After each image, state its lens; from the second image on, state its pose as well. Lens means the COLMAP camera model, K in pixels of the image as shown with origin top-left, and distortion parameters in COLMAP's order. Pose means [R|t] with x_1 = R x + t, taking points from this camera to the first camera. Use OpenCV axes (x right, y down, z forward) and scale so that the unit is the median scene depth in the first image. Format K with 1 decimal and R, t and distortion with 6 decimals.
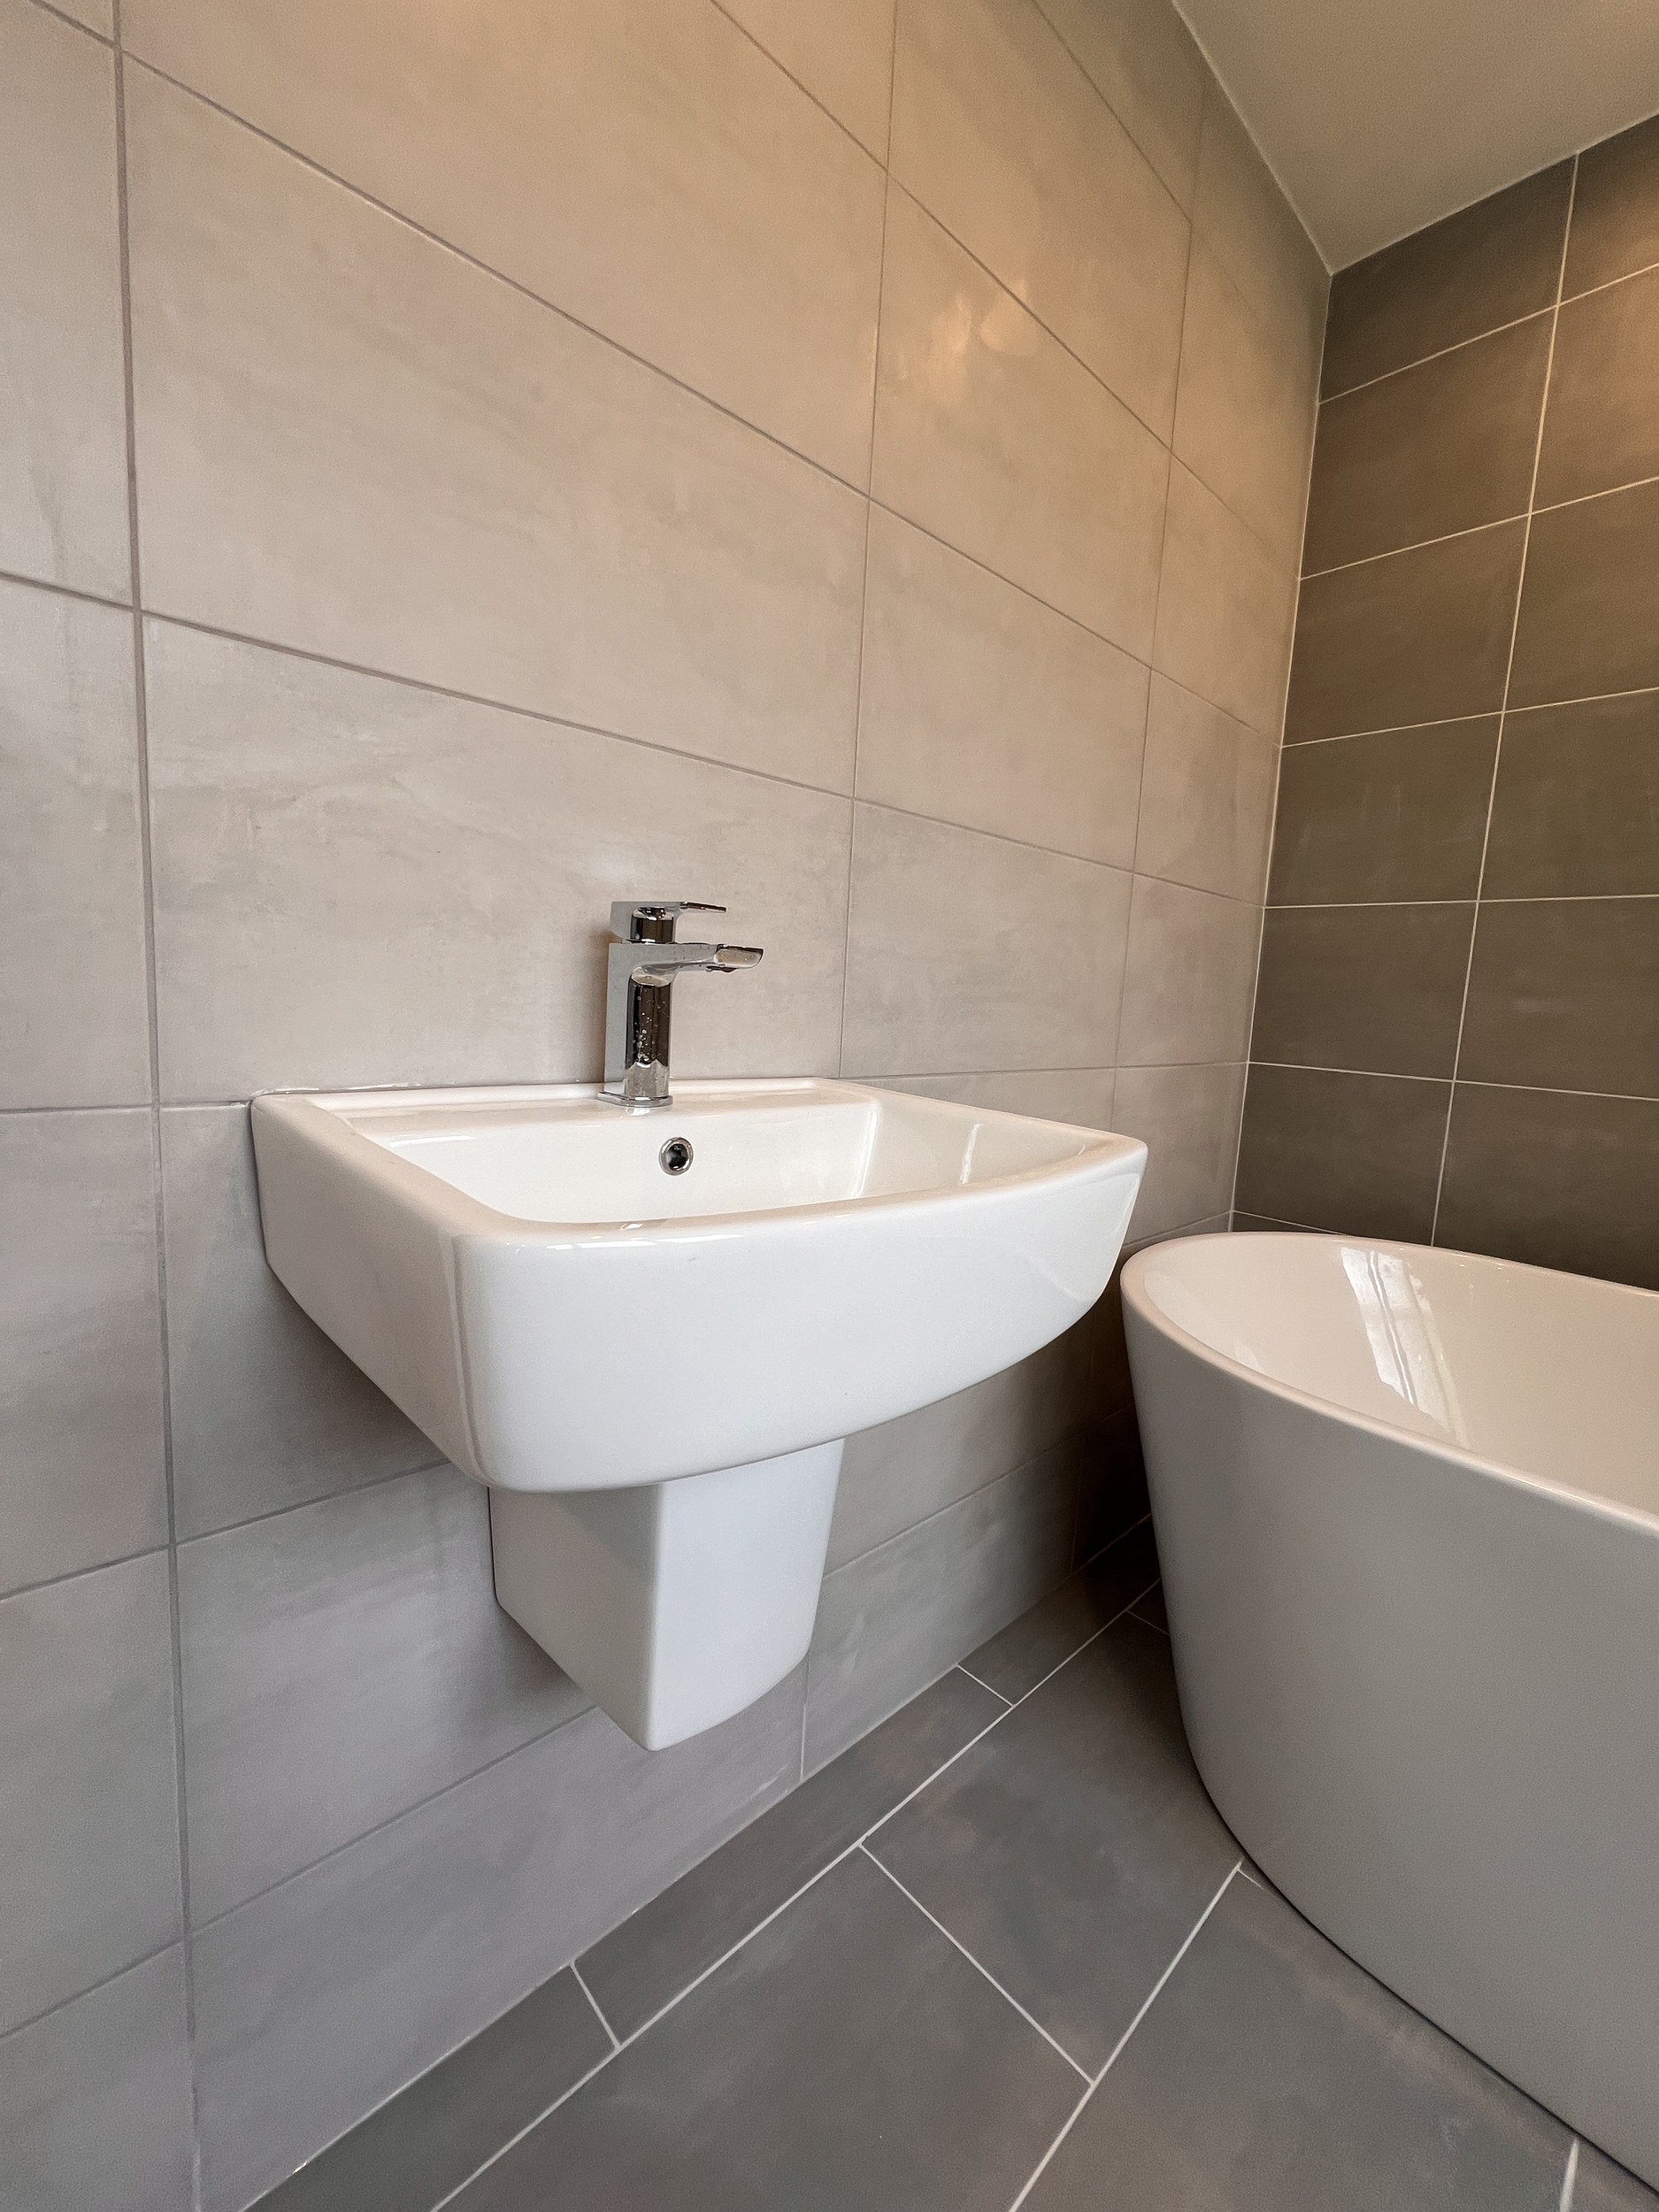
lens RADIAL K [[886.3, 0, 830.2], [0, 886.3, 1099.7], [0, 0, 1]] dist [-0.002373, 0.000052]
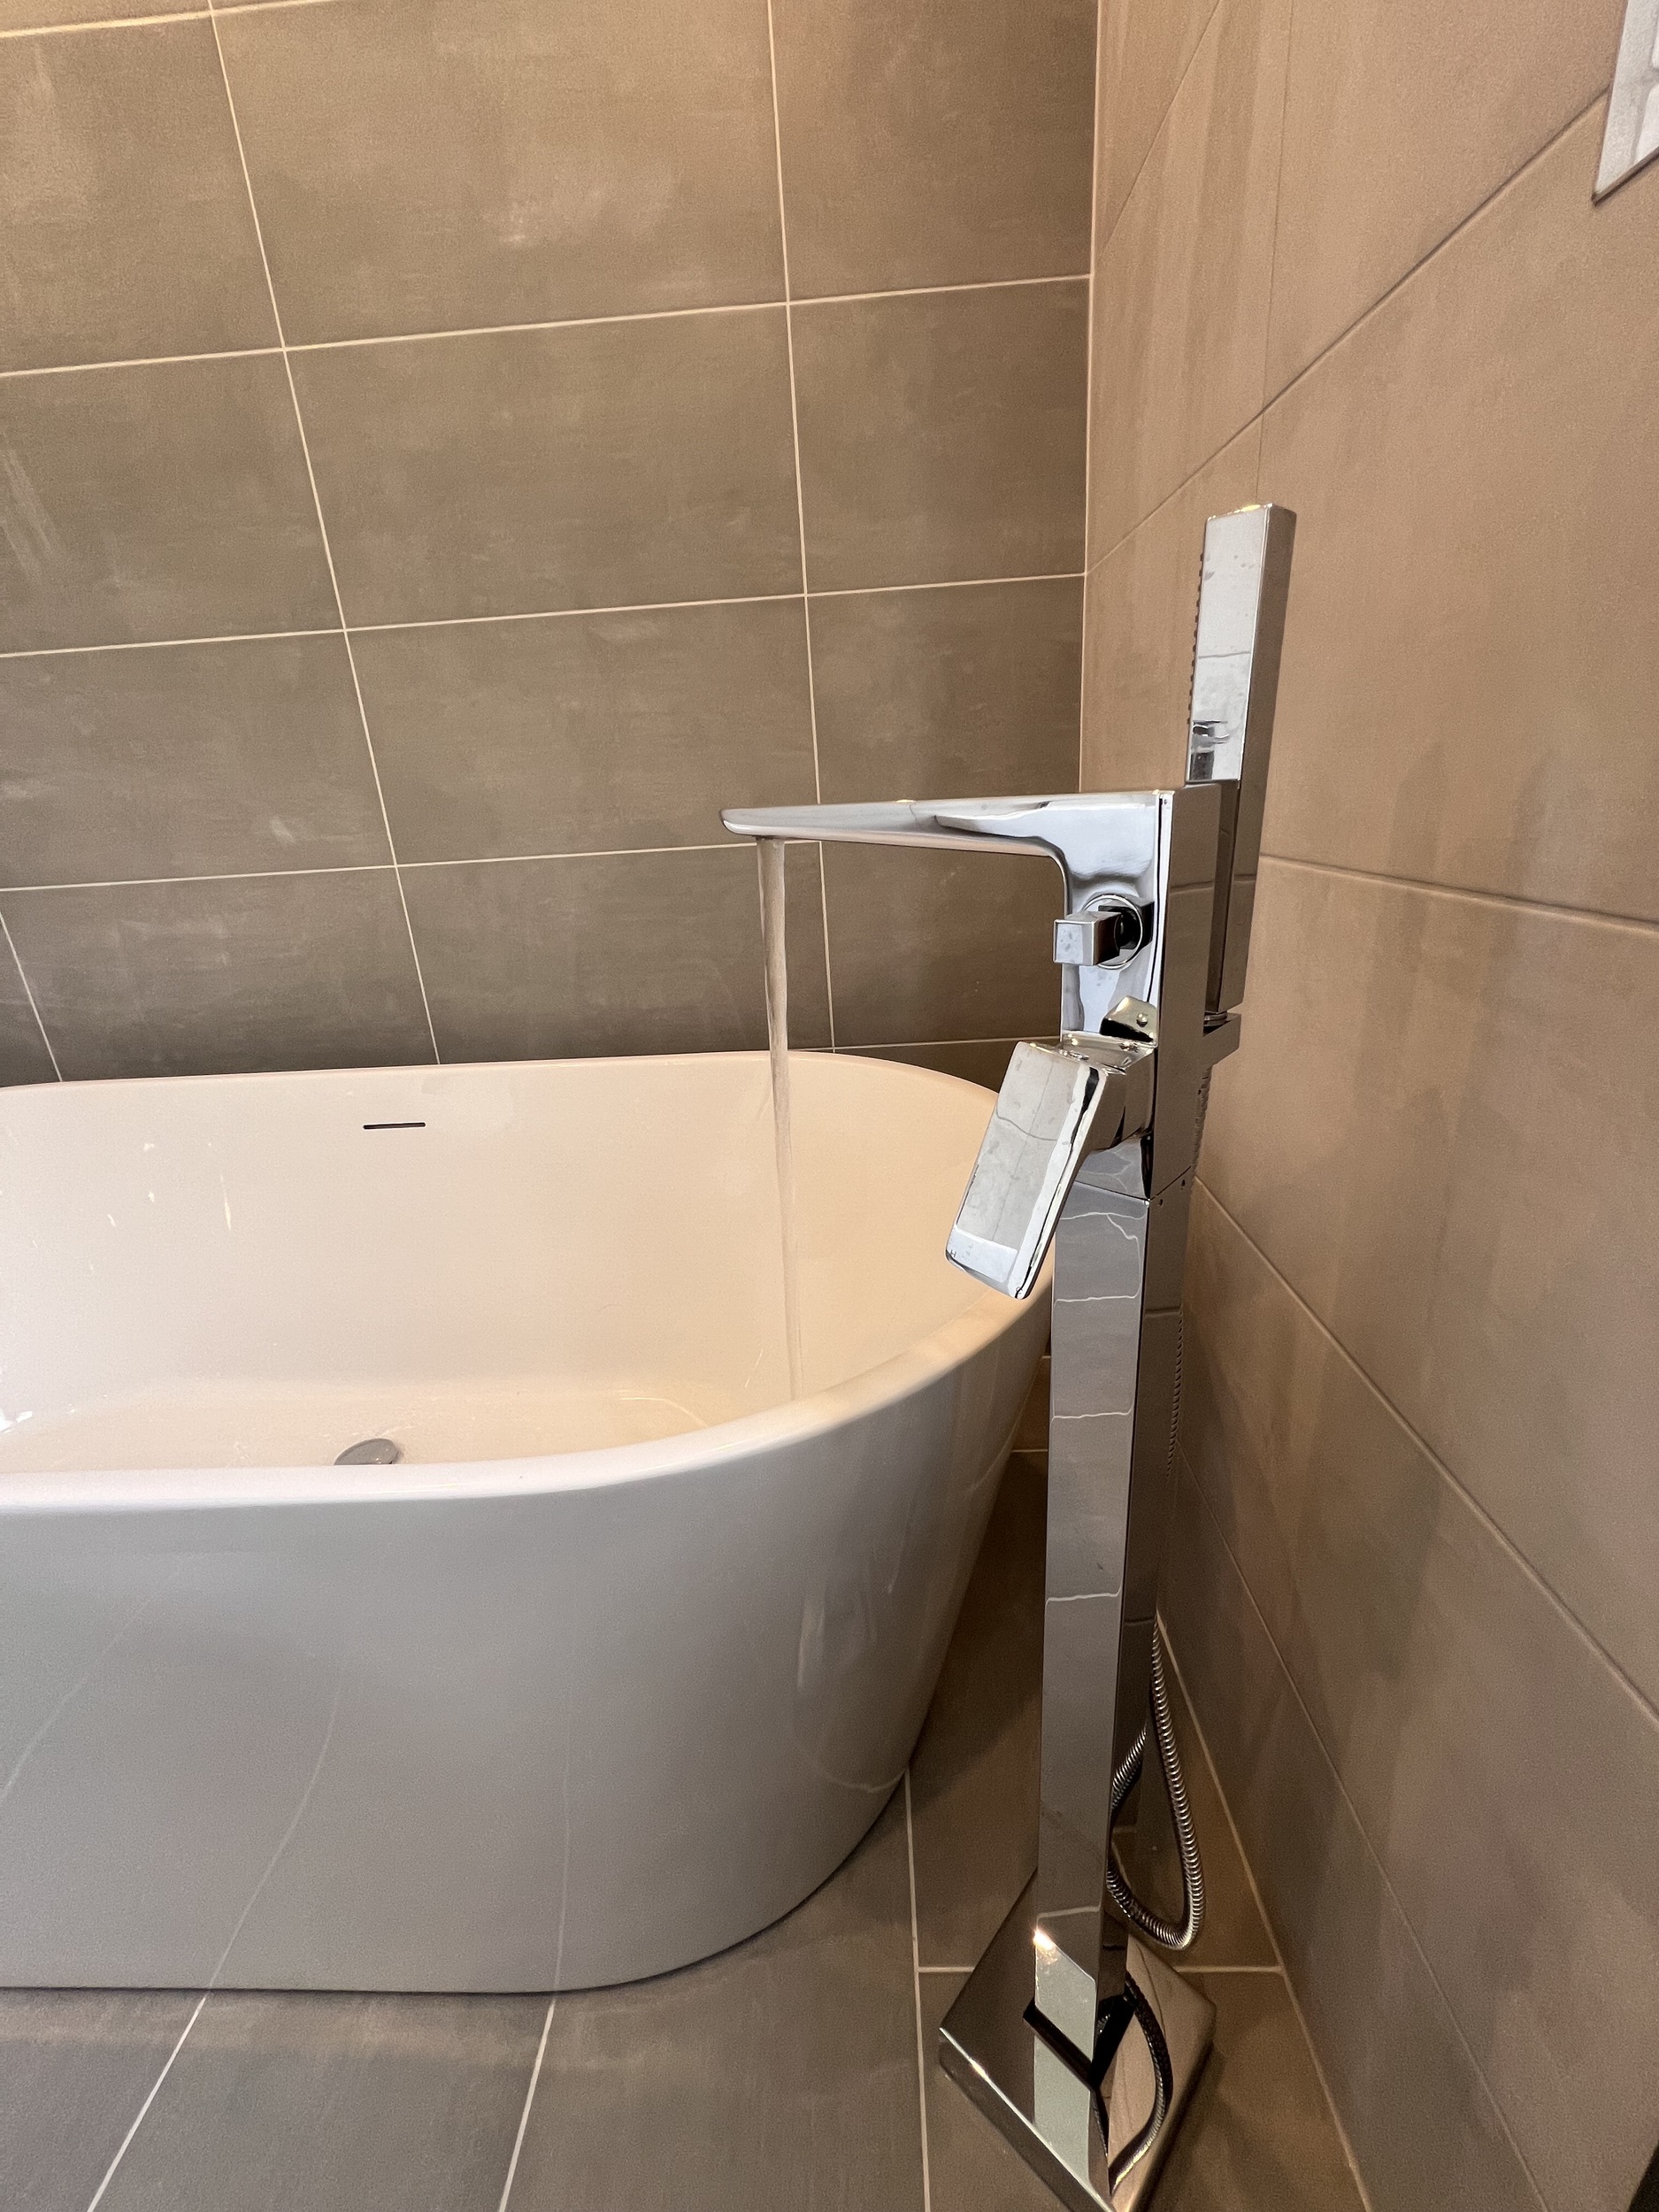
lens RADIAL K [[893.5, 0, 824.8], [0, 893.5, 1101.4], [0, 0, 1]] dist [-0.002065, 0.000240]
pose [[0.697779, -0.323383, 0.639162, 0.719075], [0.177369, 0.942509, 0.283225, 0.077473], [-0.694006, -0.084261, 0.715021, -0.210717]]
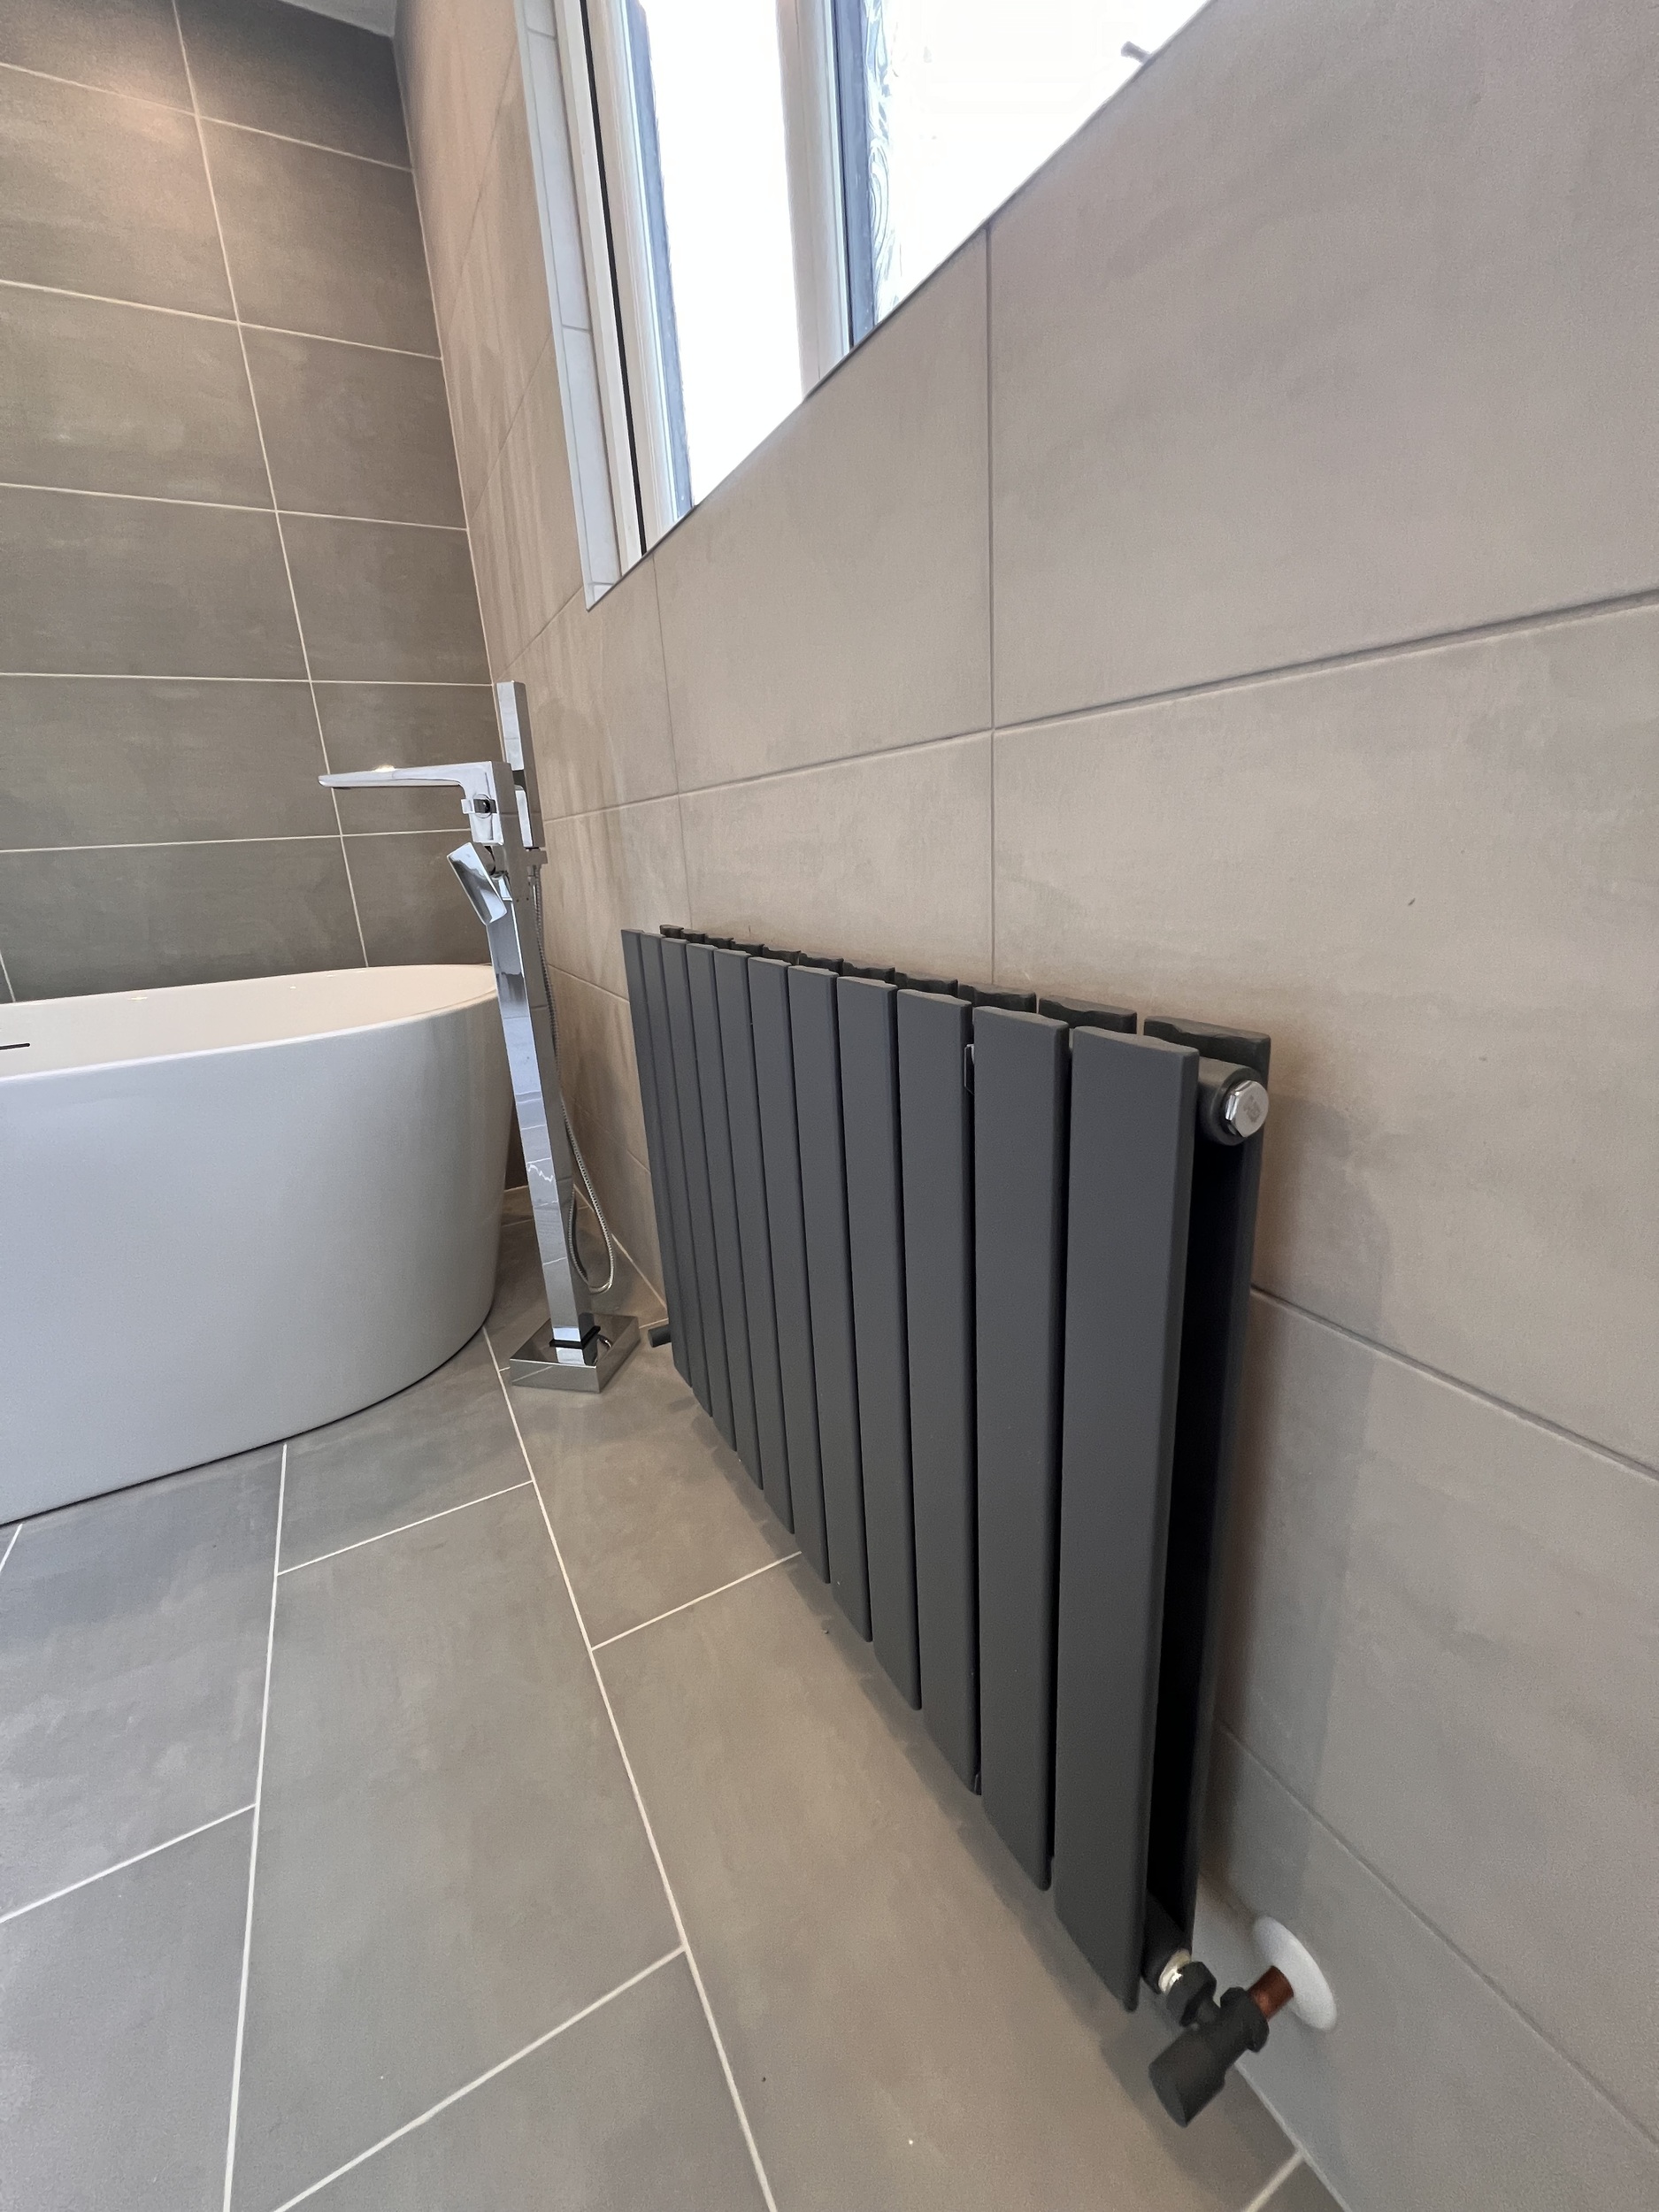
lens RADIAL K [[886.3, 0, 832.4], [0, 886.3, 1097.0], [0, 0, 1]] dist [-0.002373, 0.000052]
pose [[0.238021, -0.334844, 0.911716, 0.175099], [0.177264, 0.937904, 0.298184, 0.189247], [-0.954947, 0.090640, 0.282597, -0.614569]]
